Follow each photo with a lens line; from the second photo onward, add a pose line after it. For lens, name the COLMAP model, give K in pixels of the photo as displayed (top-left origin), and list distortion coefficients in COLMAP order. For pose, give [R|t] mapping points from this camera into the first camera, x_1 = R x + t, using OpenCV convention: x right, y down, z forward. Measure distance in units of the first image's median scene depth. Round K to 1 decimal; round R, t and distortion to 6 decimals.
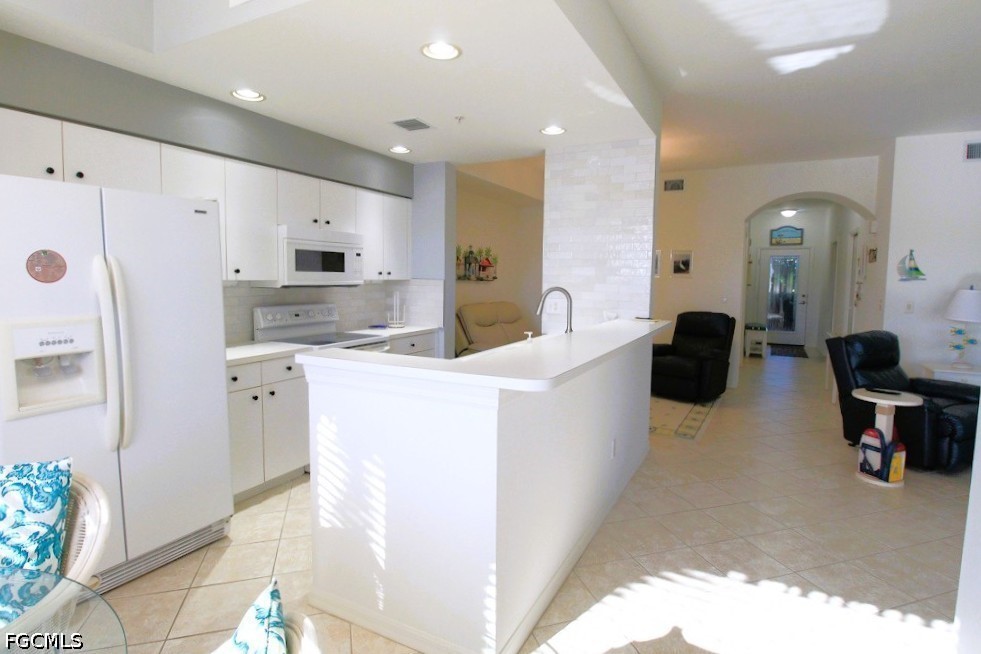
lens RADIAL K [[535.5, 0, 486.7], [0, 535.5, 324.6], [0, 0, 1]] dist [-0.007595, -0.000417]
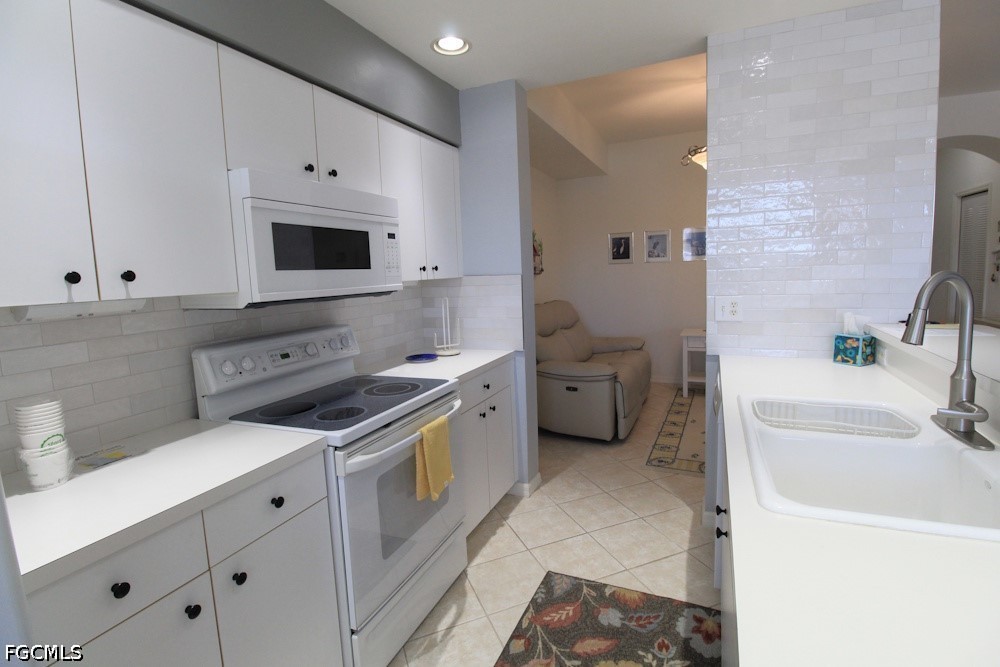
lens RADIAL K [[492.1, 0, 495.5], [0, 492.1, 331.4], [0, 0, 1]] dist [-0.006729, -0.002876]
pose [[0.995563, -0.062392, 0.070436, -0.159345], [0.060166, 0.997633, 0.033295, -0.039462], [-0.072347, -0.028910, 0.996960, 0.443994]]
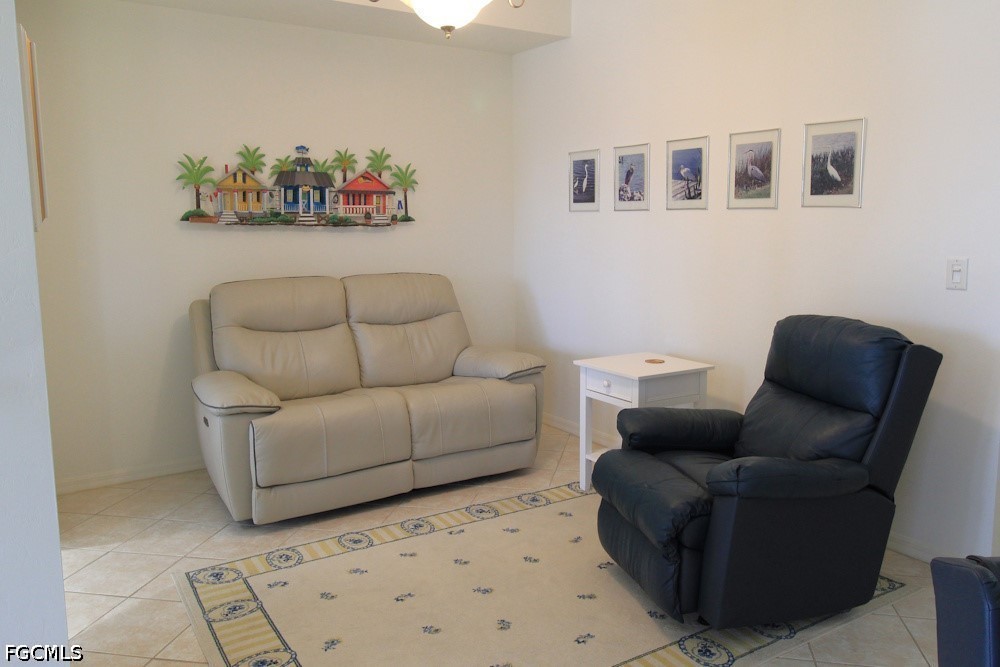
lens RADIAL K [[784.4, 0, 501.1], [0, 784.4, 326.9], [0, 0, 1]] dist [0.007918, -0.001338]
pose [[0.873159, 0.049662, -0.484899, 0.610913], [-0.025820, 0.998112, 0.055730, -0.053007], [0.486752, -0.036141, 0.872793, 0.699616]]
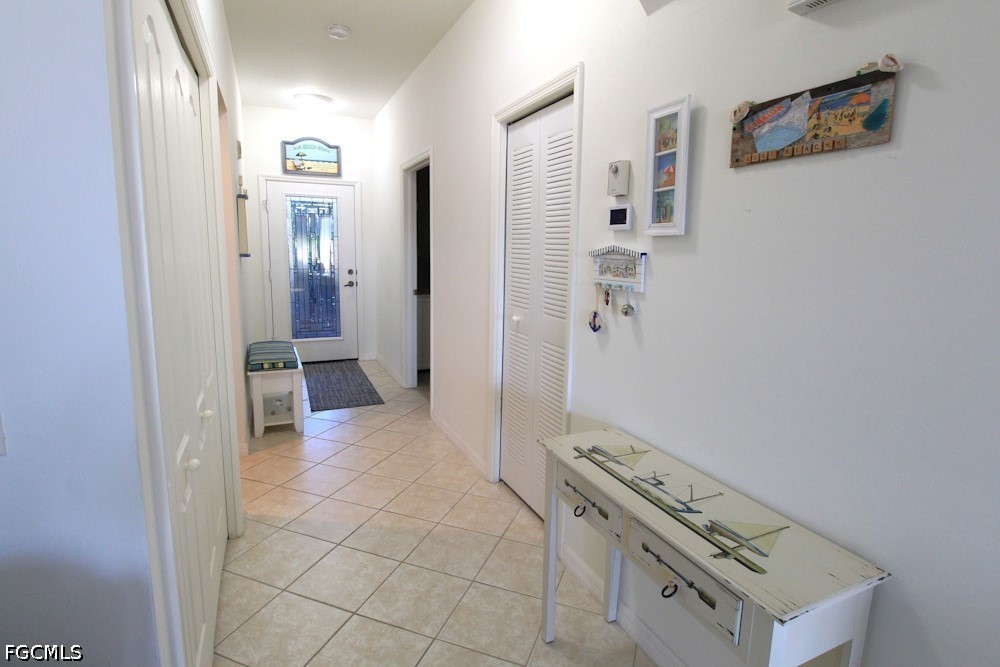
lens RADIAL K [[492.1, 0, 499.0], [0, 492.1, 324.2], [0, 0, 1]] dist [-0.006729, -0.002876]
pose [[0.618149, -0.115886, 0.777471, 0.616703], [0.053740, 0.992989, 0.105283, -0.097349], [-0.784222, -0.023300, 0.620043, 1.212723]]
